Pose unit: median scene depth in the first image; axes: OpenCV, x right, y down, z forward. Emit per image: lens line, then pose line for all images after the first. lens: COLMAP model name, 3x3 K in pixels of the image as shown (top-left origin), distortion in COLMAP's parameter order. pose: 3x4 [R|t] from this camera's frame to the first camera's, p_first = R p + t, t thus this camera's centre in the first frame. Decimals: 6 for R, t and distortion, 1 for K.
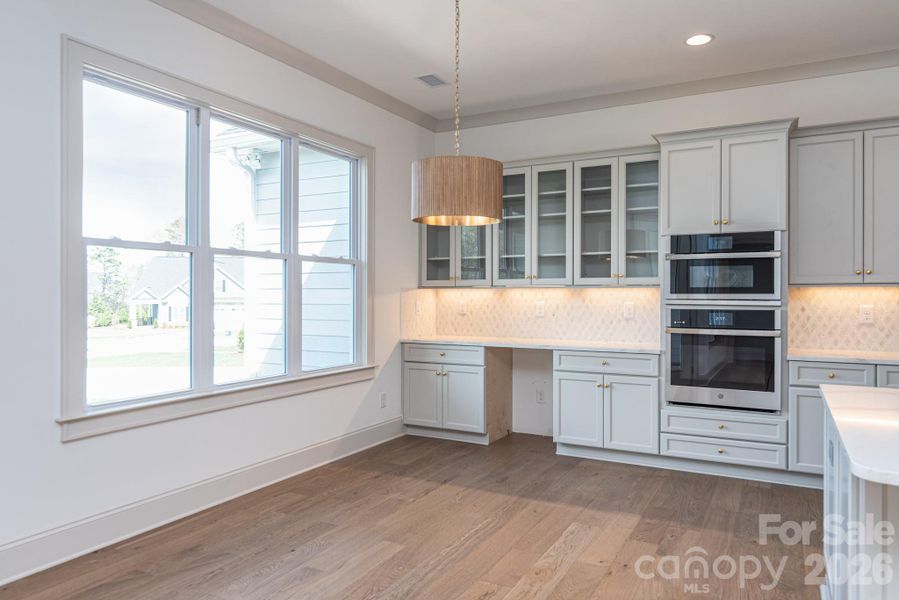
lens RADIAL K [[607.3, 0, 449.5], [0, 607.3, 300.0], [0, 0, 1]] dist [-0.001333, -0.000228]
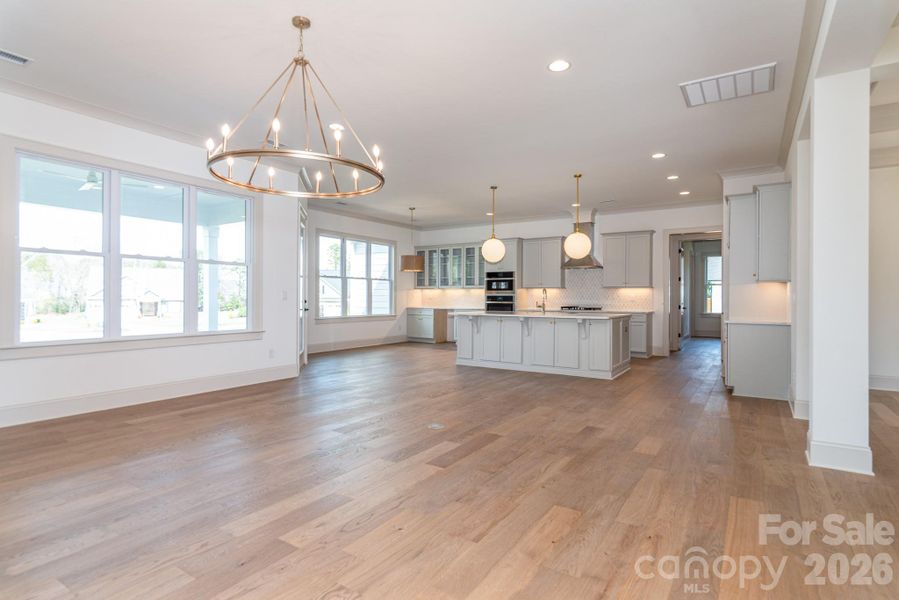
lens RADIAL K [[464.1, 0, 449.5], [0, 464.1, 300.0], [0, 0, 1]] dist [-0.000774, -0.000077]
pose [[0.996578, 0.004480, -0.082537, 0.323978], [-0.004691, 0.999986, -0.002370, 0.039403], [0.082526, 0.002749, 0.996585, -1.245478]]
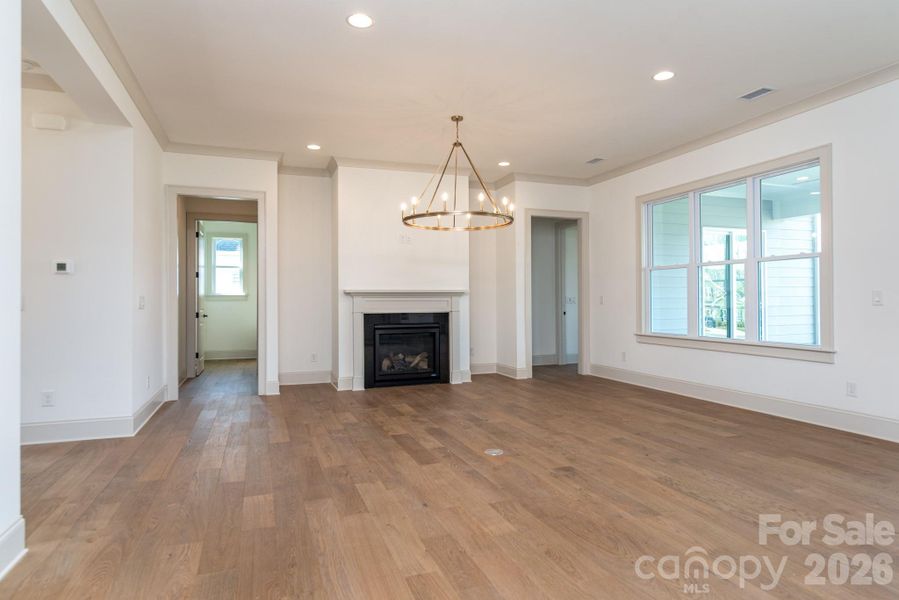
lens RADIAL K [[517.3, 0, 449.5], [0, 517.3, 300.0], [0, 0, 1]] dist [-0.003654, -0.000412]
pose [[-0.663842, -0.000463, -0.747873, 0.861786], [-0.002548, 0.999995, 0.001643, 0.030285], [0.747869, 0.002996, -0.663840, 0.036452]]
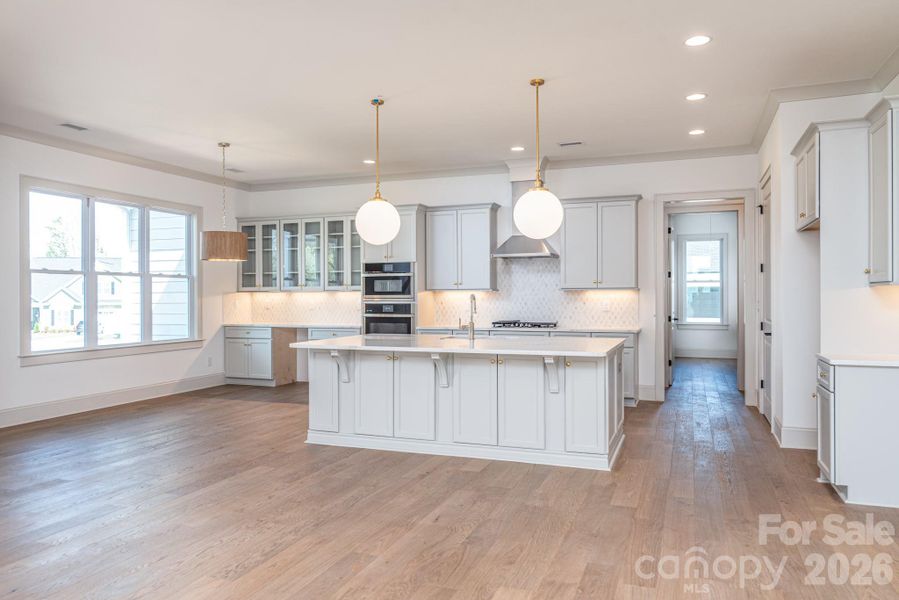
lens RADIAL K [[629.2, 0, 449.5], [0, 629.2, 300.0], [0, 0, 1]] dist [0.002649, 0.000902]
pose [[0.991101, -0.005191, 0.133011, 0.318214], [0.005501, 0.999983, -0.001965, 0.008357], [-0.132998, 0.002679, 0.991113, -0.793990]]
